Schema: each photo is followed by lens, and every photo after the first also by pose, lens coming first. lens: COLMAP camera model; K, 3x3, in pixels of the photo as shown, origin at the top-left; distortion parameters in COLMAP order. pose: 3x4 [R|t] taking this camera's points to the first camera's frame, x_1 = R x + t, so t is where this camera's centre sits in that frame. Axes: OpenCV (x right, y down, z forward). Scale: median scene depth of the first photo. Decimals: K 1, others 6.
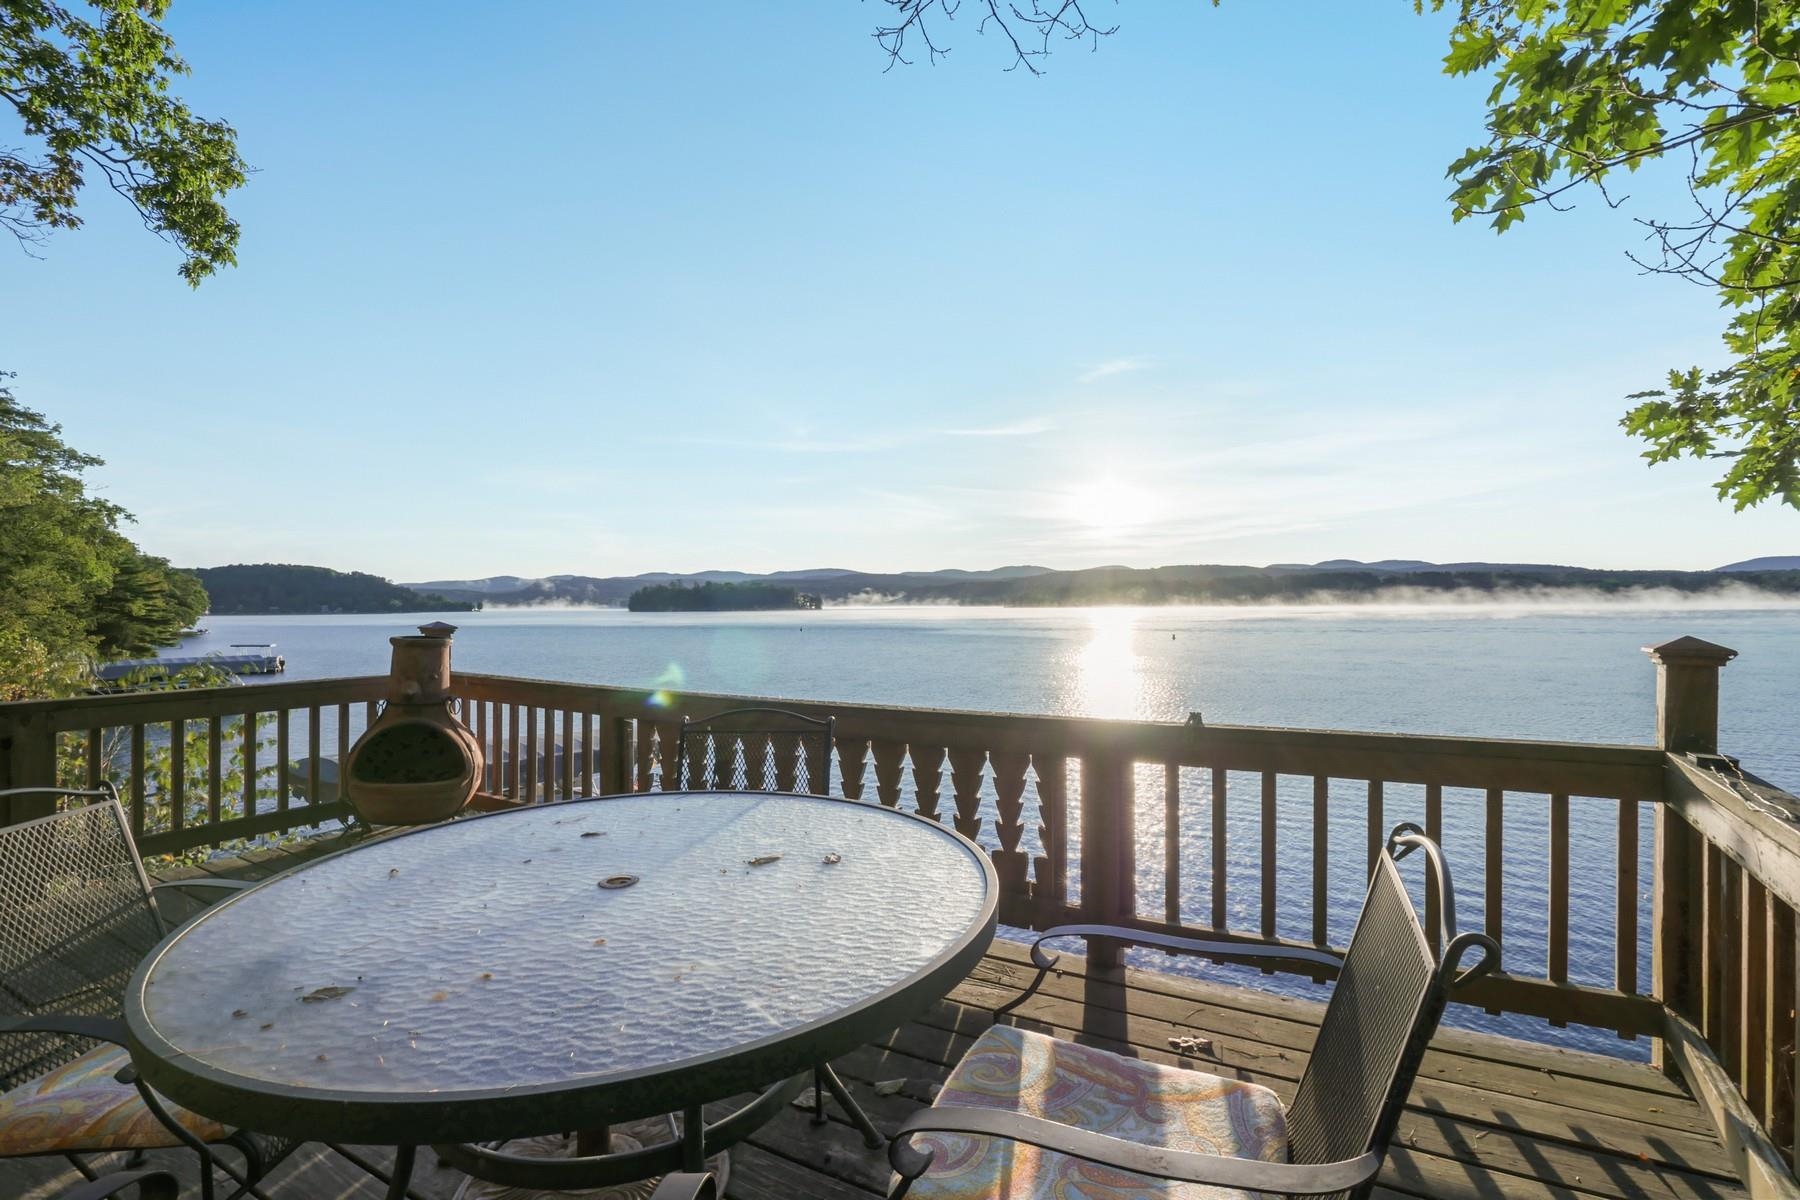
lens RADIAL K [[872.6, 0, 902.8], [0, 872.6, 603.3], [0, 0, 1]] dist [-0.007803, -0.001642]
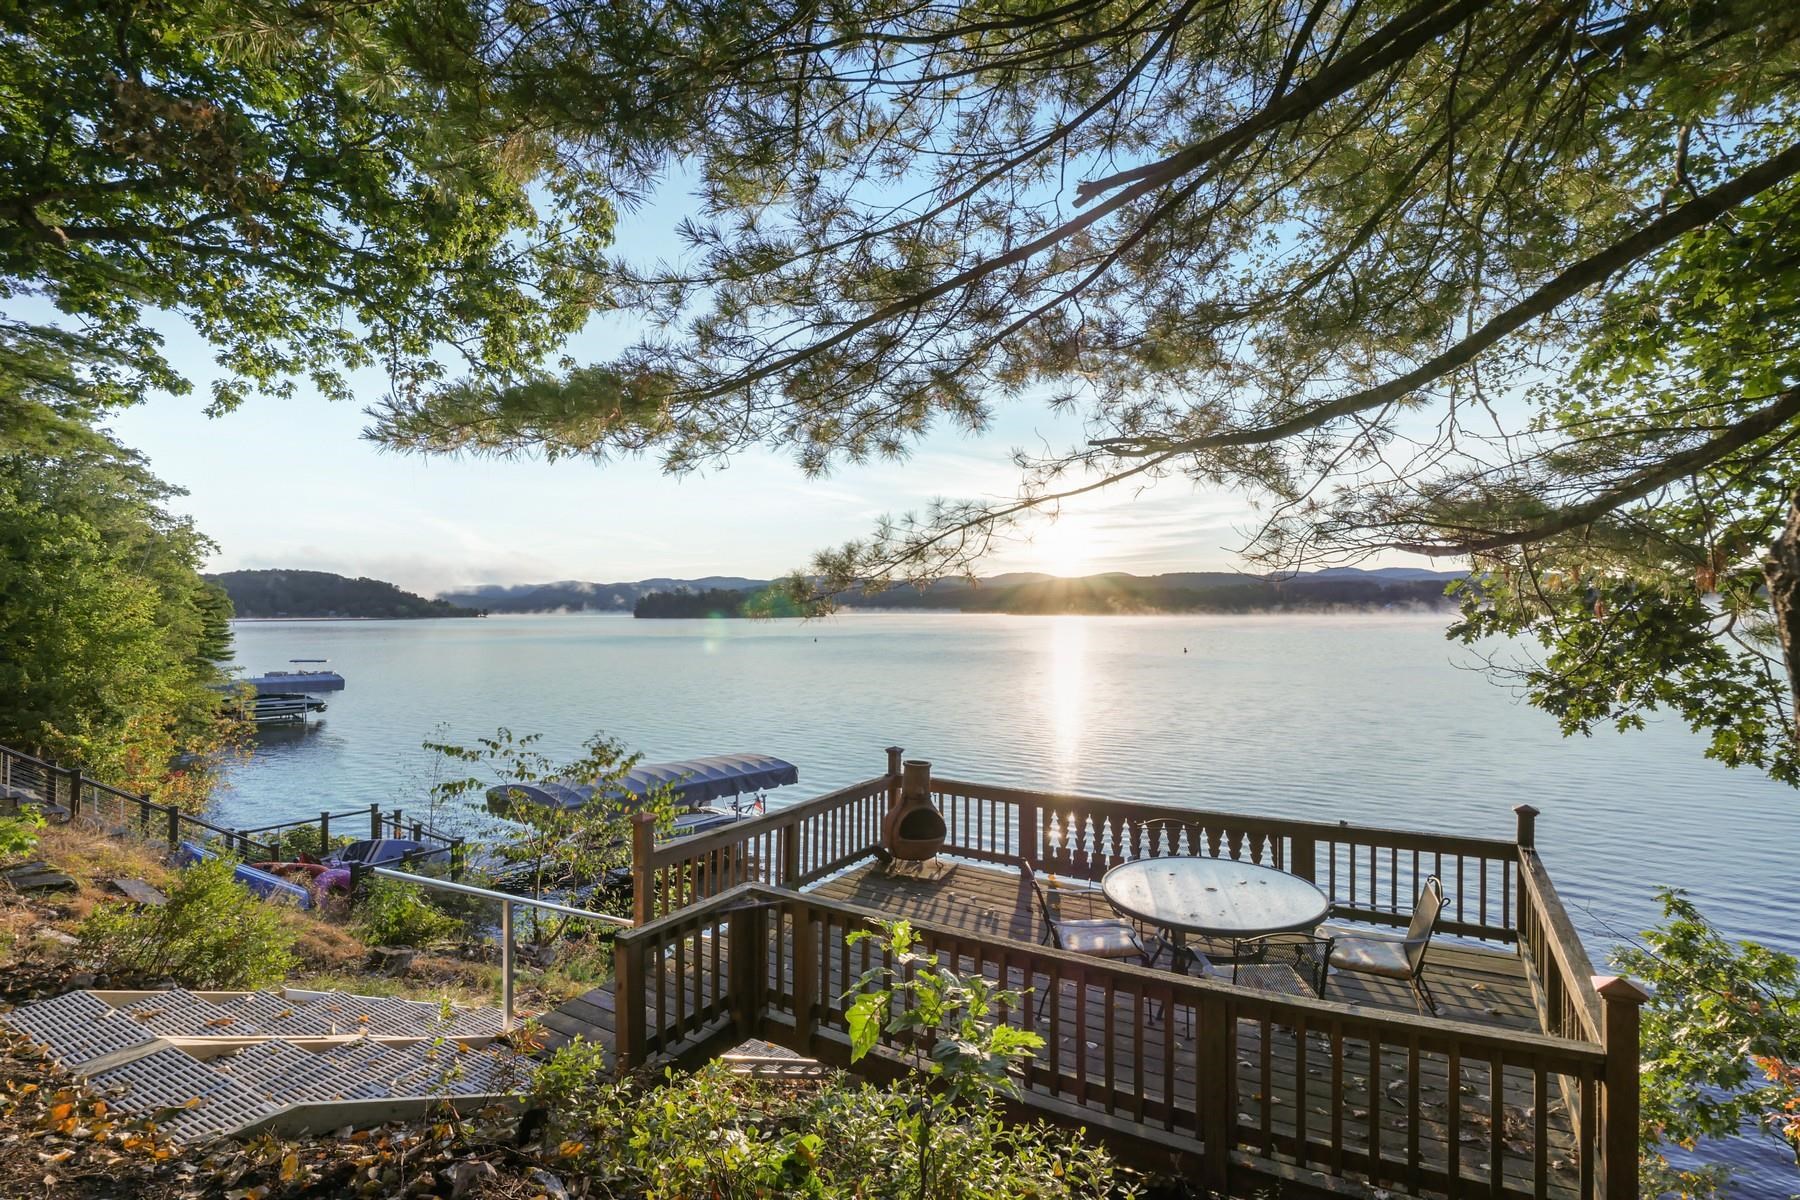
lens RADIAL K [[872.6, 0, 895.8], [0, 872.6, 600.6], [0, 0, 1]] dist [-0.007803, -0.001642]
pose [[0.999998, 0.001858, -0.000453, -0.956514], [-0.001860, 0.999983, -0.005485, -0.496331], [0.000443, 0.005486, 0.999985, -1.519814]]
